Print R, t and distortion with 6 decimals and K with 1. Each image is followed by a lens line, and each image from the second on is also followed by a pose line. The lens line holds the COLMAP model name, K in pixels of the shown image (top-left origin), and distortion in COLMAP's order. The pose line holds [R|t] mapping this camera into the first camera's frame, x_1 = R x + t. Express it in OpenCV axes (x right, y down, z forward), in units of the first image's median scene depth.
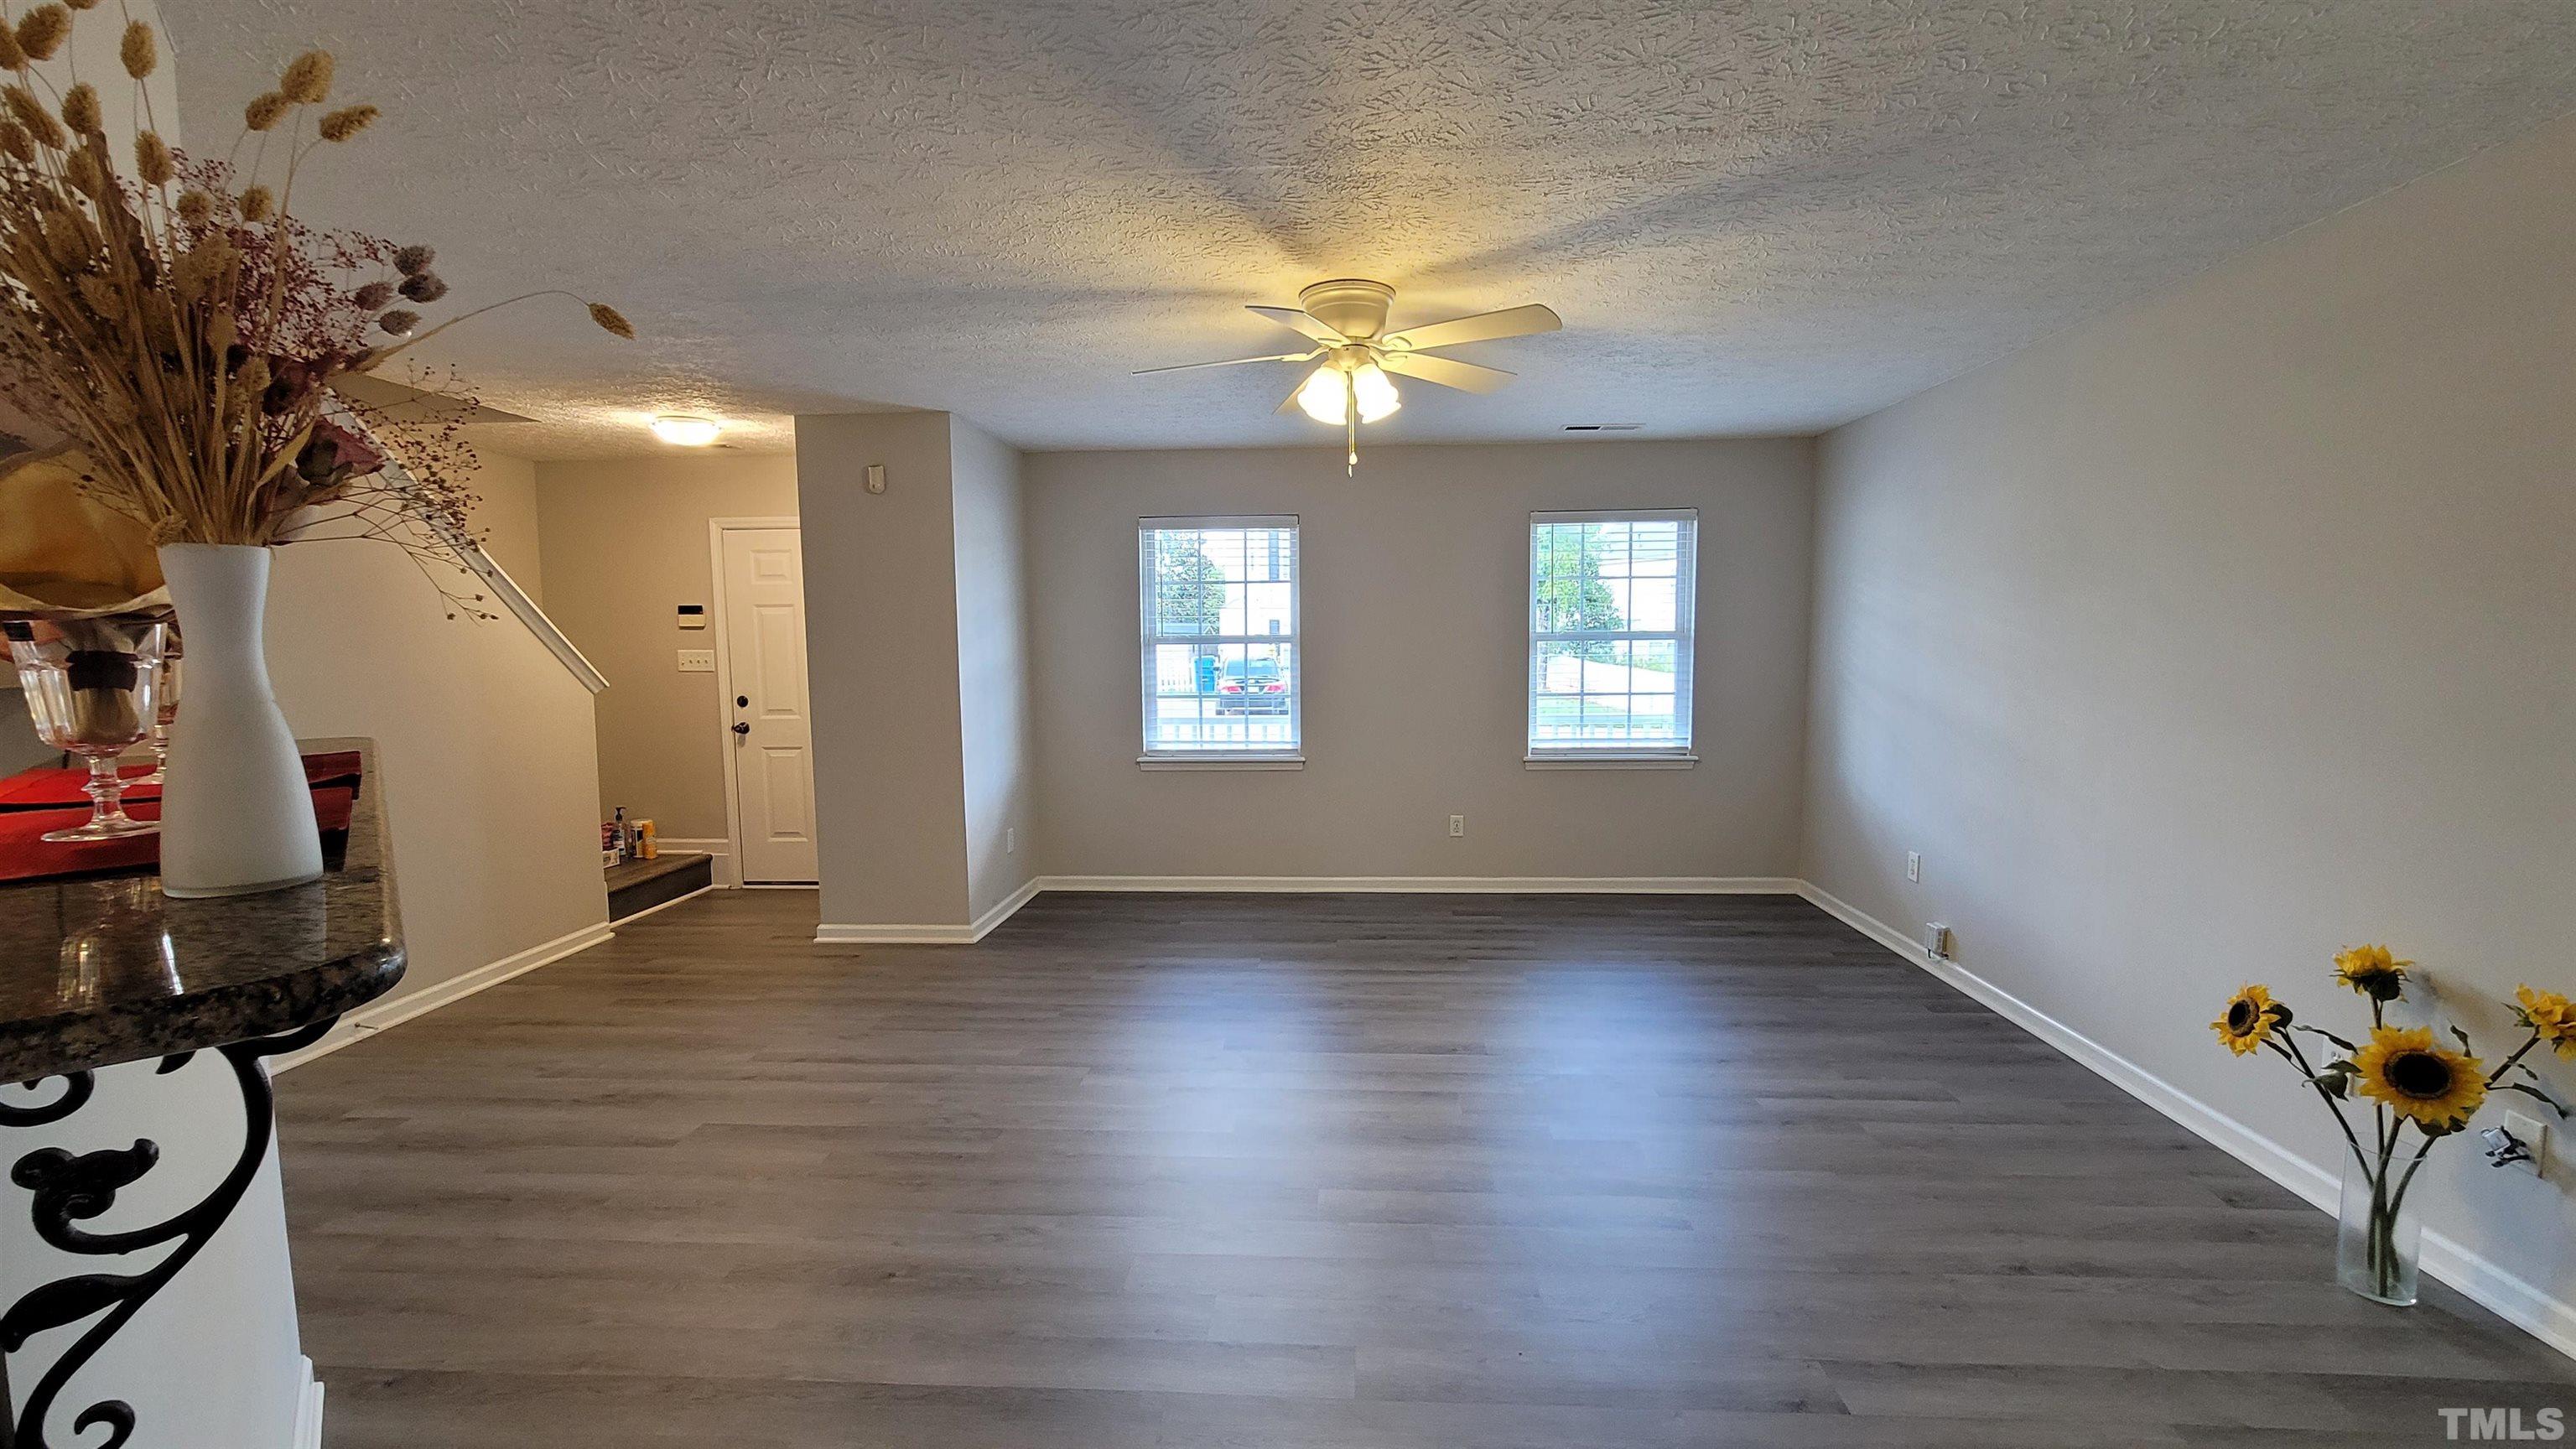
lens RADIAL K [[1053.0, 0, 1305.2], [0, 1053.0, 721.5], [0, 0, 1]] dist [-0.007266, 0.001940]
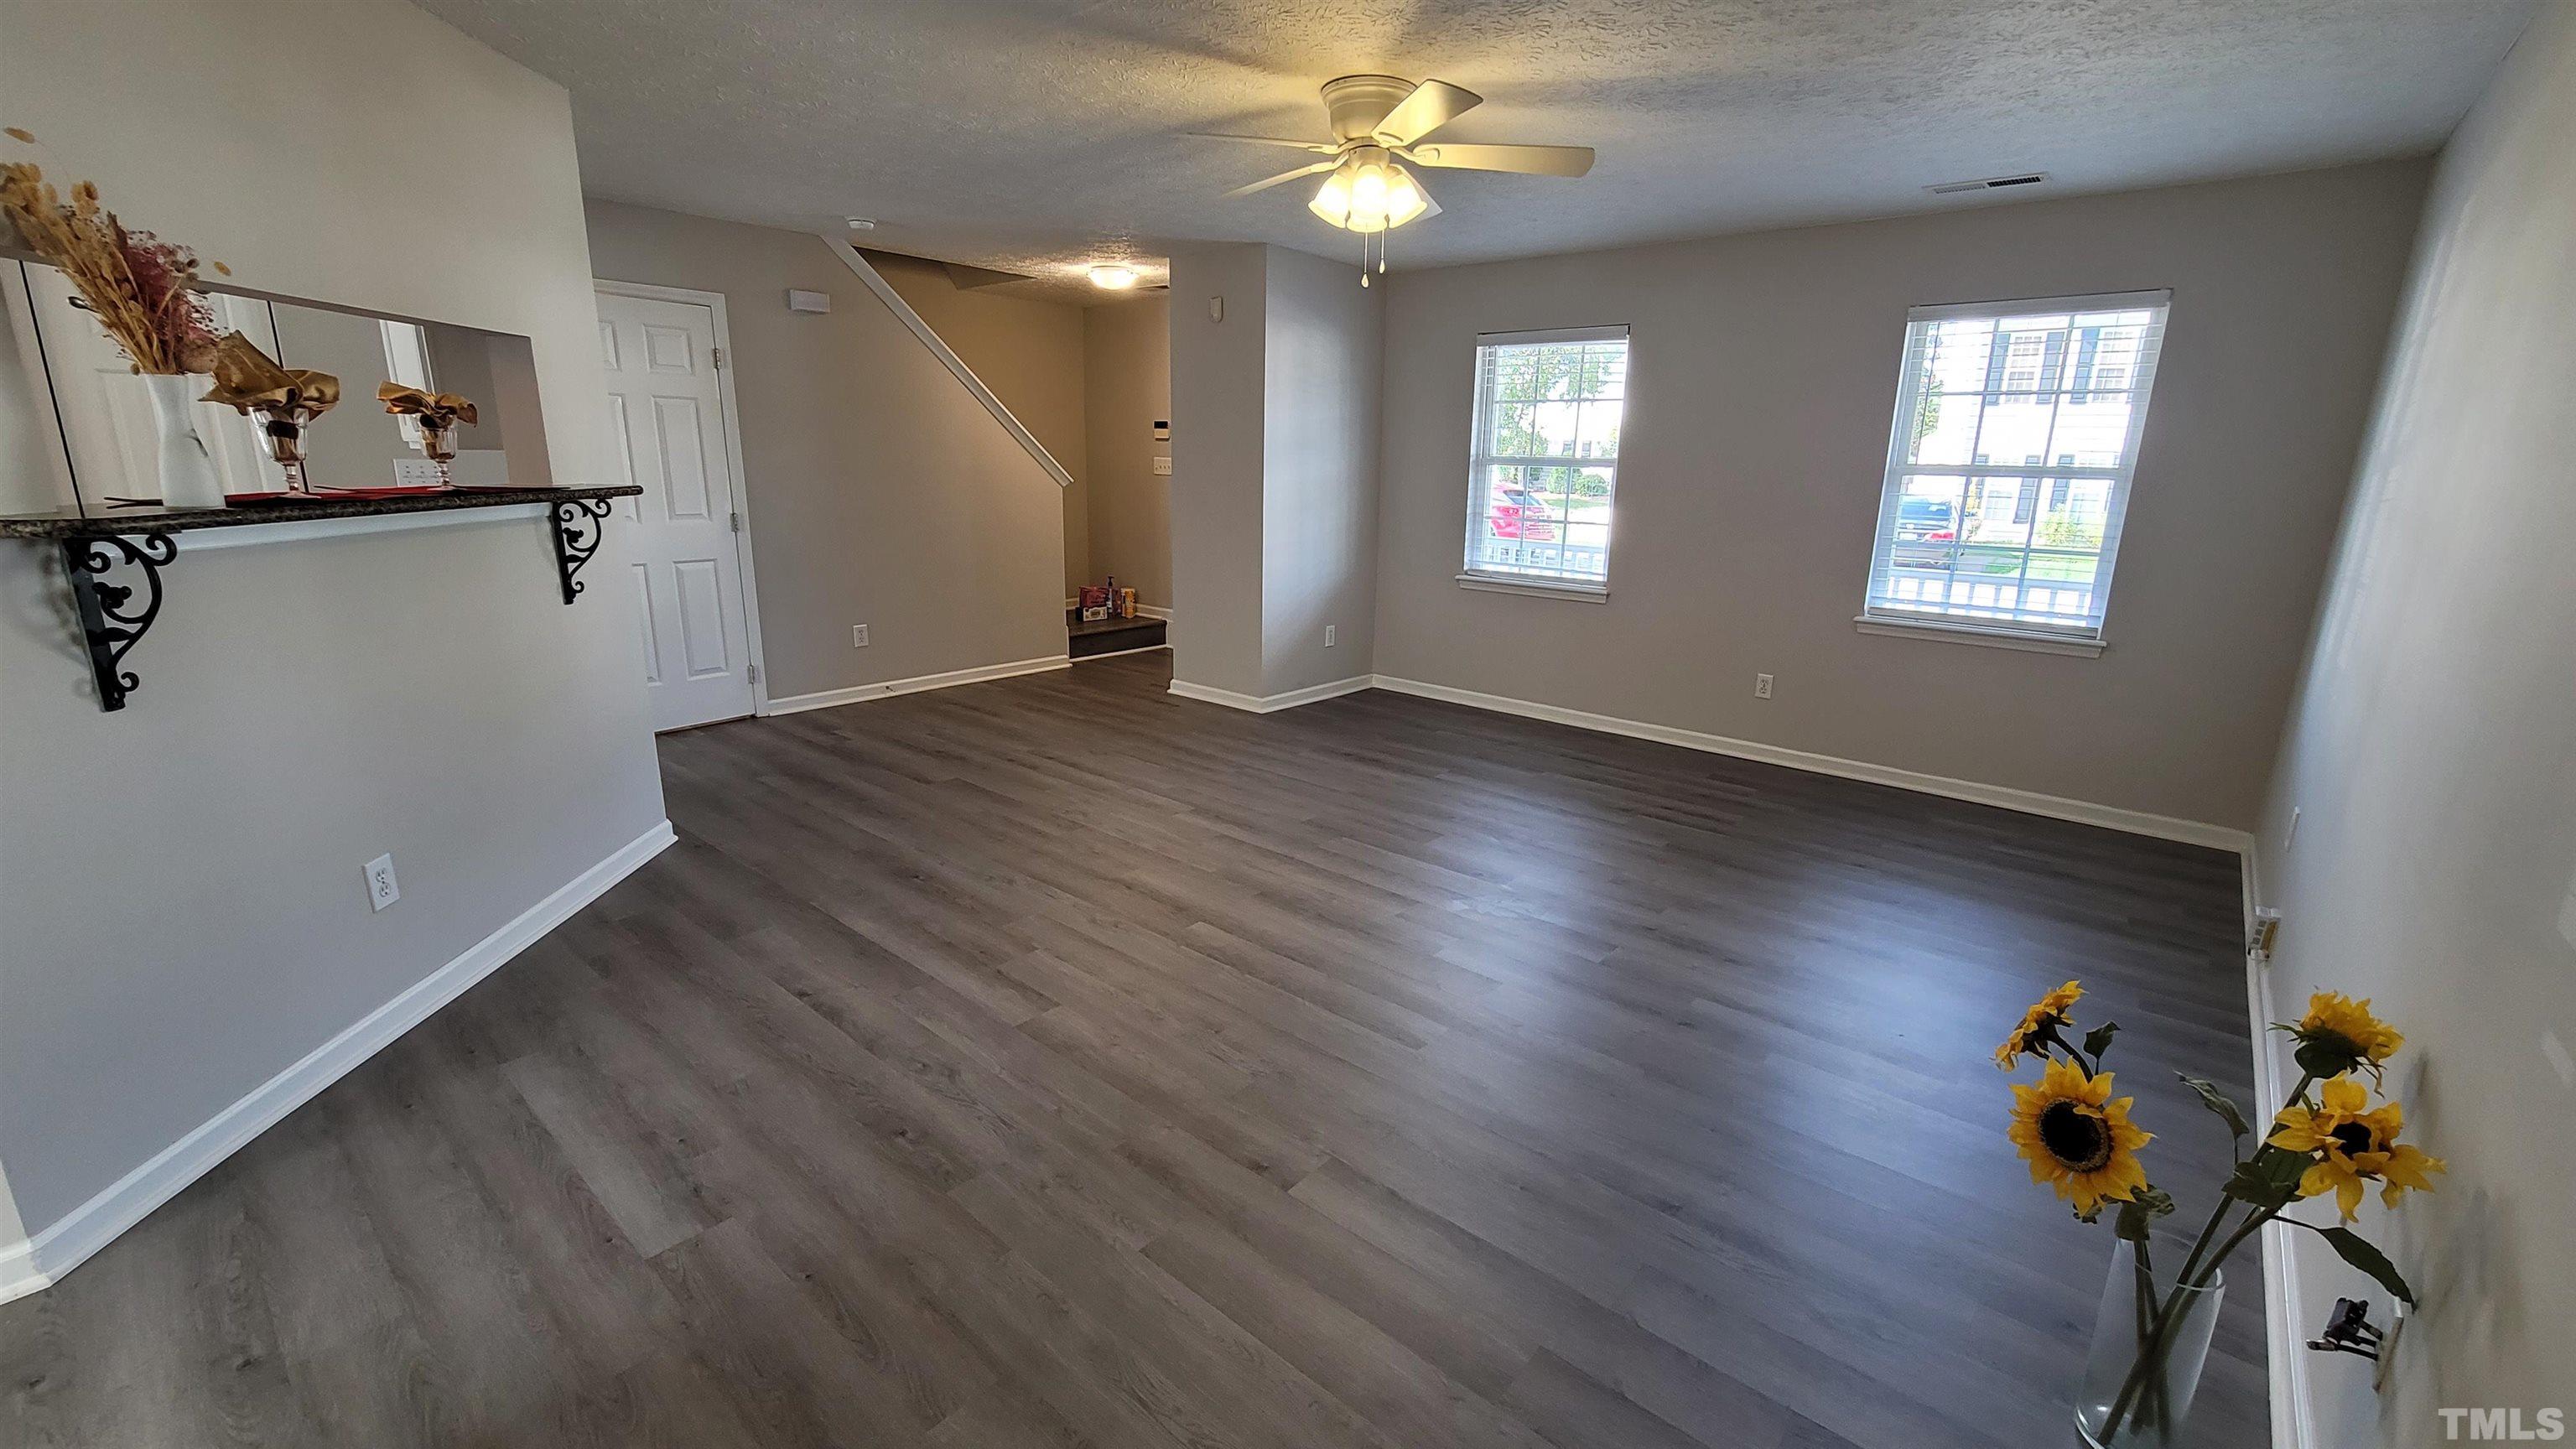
lens RADIAL K [[1053.0, 0, 1306.2], [0, 1053.0, 721.5], [0, 0, 1]] dist [-0.007266, 0.001940]
pose [[0.795434, 0.172887, -0.580857, 0.431021], [-0.079349, 0.979906, 0.183000, -0.003124], [0.600823, -0.099474, 0.793169, 0.083141]]
